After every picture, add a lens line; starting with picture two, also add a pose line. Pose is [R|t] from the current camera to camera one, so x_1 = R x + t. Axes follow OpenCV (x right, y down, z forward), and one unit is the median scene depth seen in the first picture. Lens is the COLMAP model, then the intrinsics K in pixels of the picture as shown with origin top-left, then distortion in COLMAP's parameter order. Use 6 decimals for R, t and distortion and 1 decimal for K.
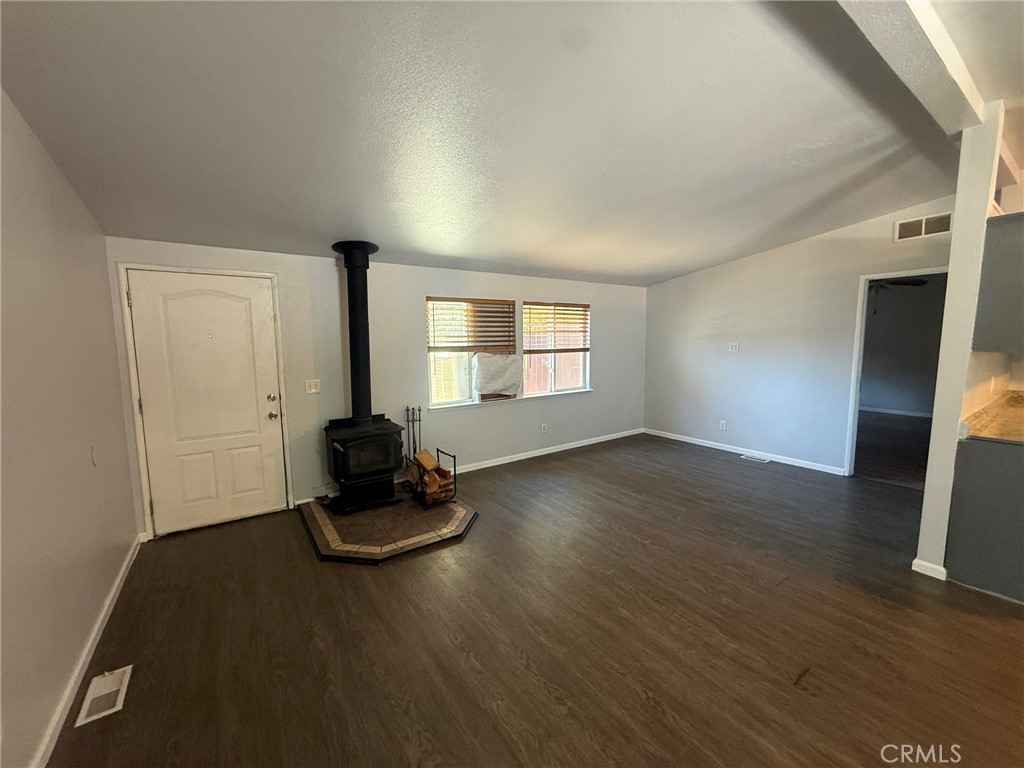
lens RADIAL K [[413.0, 0, 510.8], [0, 413.0, 381.3], [0, 0, 1]] dist [0.007635, -0.000108]
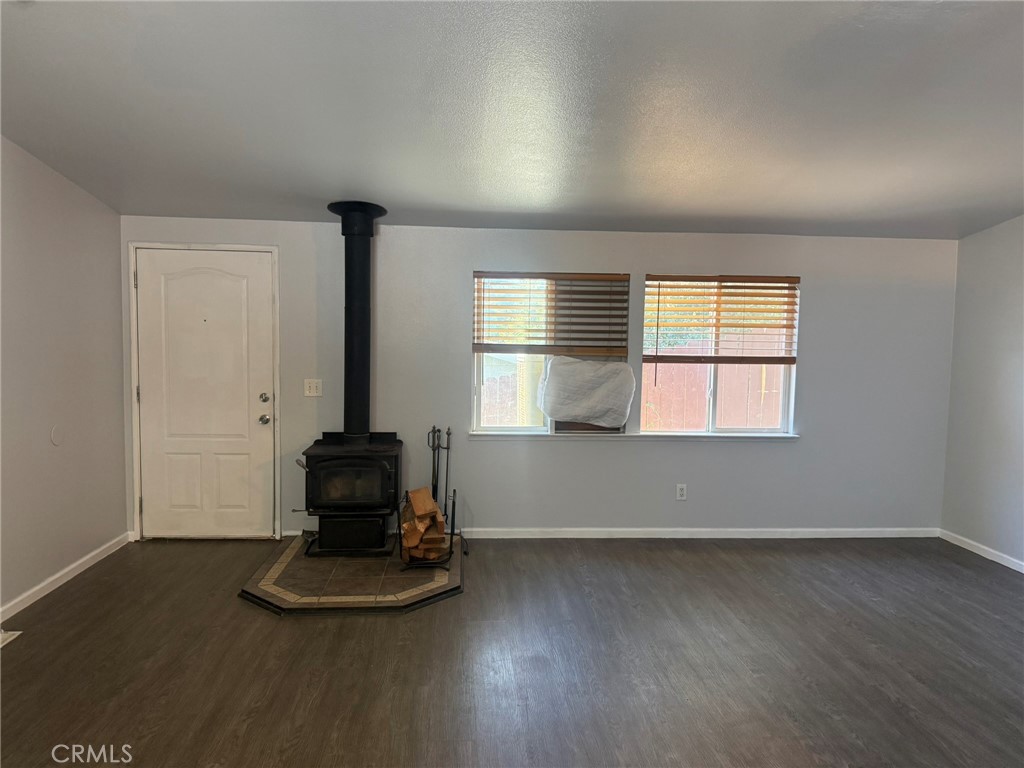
lens RADIAL K [[721.9, 0, 515.5], [0, 721.9, 385.5], [0, 0, 1]] dist [0.116449, -0.169796]
pose [[0.861288, 0.064052, -0.504064, 0.432570], [-0.080287, 0.996716, -0.010533, -0.006478], [0.501734, 0.049542, 0.863602, -0.000112]]
